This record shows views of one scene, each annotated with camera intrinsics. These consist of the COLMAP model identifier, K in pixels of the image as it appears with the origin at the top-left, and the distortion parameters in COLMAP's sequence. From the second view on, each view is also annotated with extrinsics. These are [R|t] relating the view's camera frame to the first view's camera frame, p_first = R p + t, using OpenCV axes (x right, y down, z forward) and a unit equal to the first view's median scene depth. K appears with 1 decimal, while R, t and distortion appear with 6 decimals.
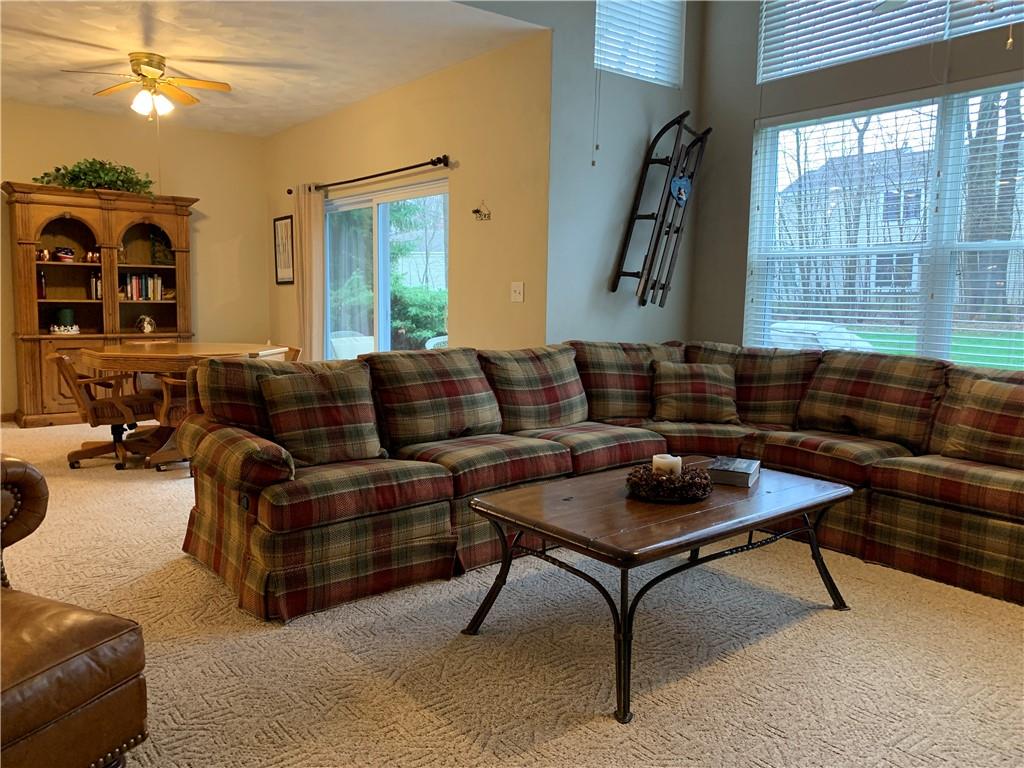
lens RADIAL K [[769.9, 0, 512.0], [0, 769.9, 384.0], [0, 0, 1]] dist [-0.026775, 0.032059]
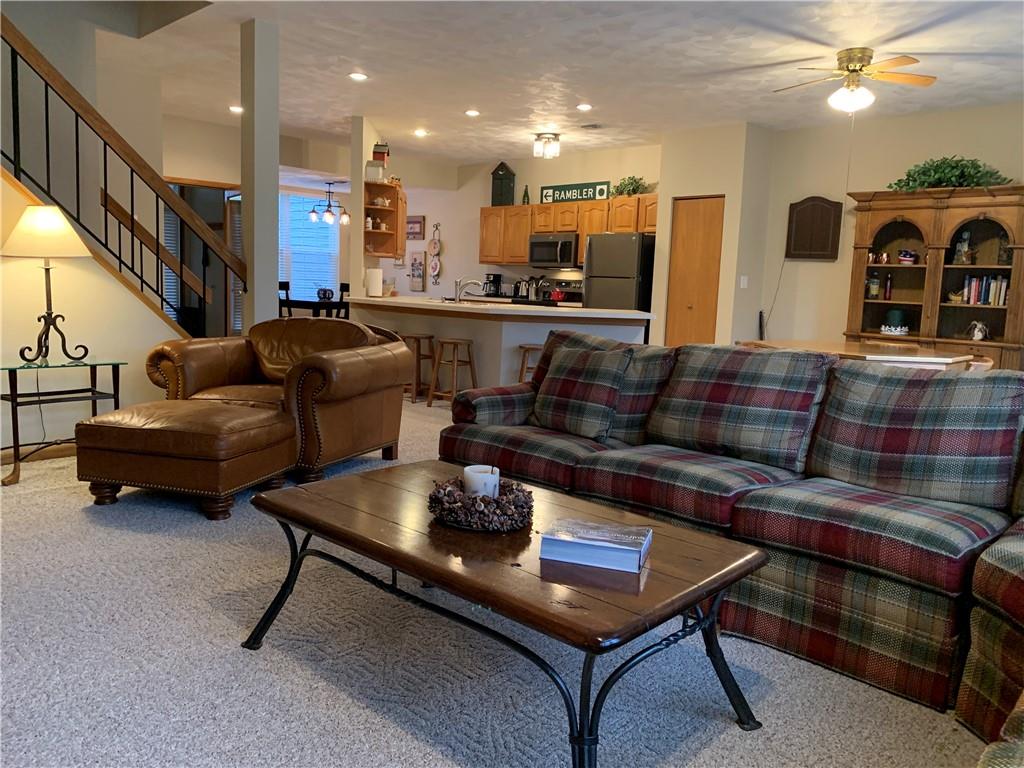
lens RADIAL K [[779.6, 0, 512.4], [0, 779.6, 376.5], [0, 0, 1]] dist [0.003941, 0.004197]
pose [[0.138888, 0.111480, -0.984013, 0.379624], [-0.146785, 0.984986, 0.090872, -0.029737], [0.979369, 0.131818, 0.153166, 0.345965]]
